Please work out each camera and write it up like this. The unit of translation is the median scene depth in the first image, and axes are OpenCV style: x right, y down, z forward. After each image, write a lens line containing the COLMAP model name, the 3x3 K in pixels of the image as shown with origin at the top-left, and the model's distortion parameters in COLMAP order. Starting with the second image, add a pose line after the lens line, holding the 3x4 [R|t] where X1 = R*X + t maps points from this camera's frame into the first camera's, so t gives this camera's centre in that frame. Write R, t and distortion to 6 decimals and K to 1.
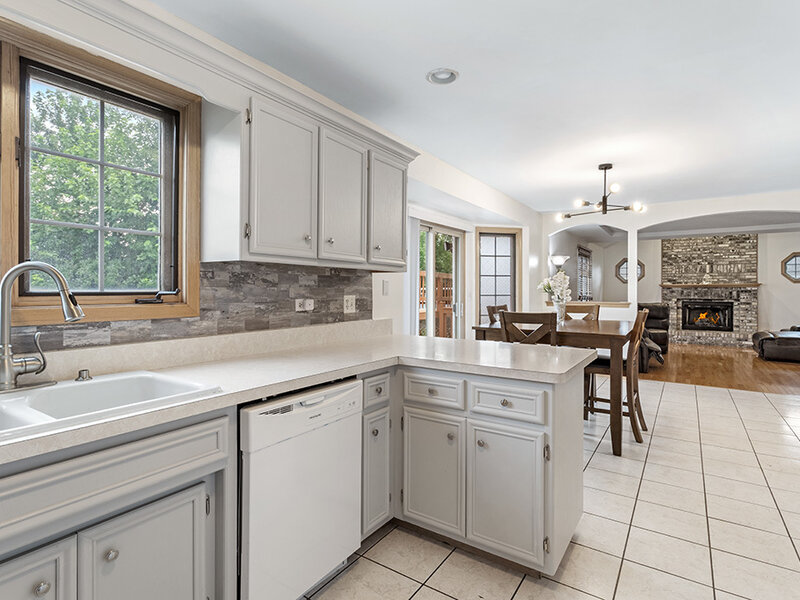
lens RADIAL K [[422.4, 0, 397.6], [0, 422.4, 296.4], [0, 0, 1]] dist [-0.001475, 0.000161]
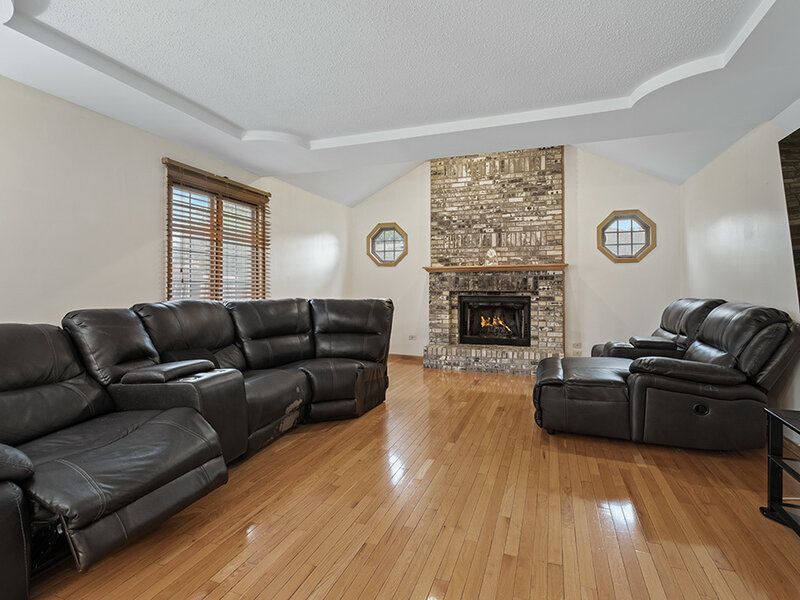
lens RADIAL K [[422.4, 0, 402.0], [0, 422.4, 293.2], [0, 0, 1]] dist [-0.001475, 0.000161]
pose [[0.967462, -0.003077, 0.252999, 0.473102], [0.004025, 0.999987, -0.003227, 0.010168], [-0.252985, 0.004140, 0.967461, 0.476245]]
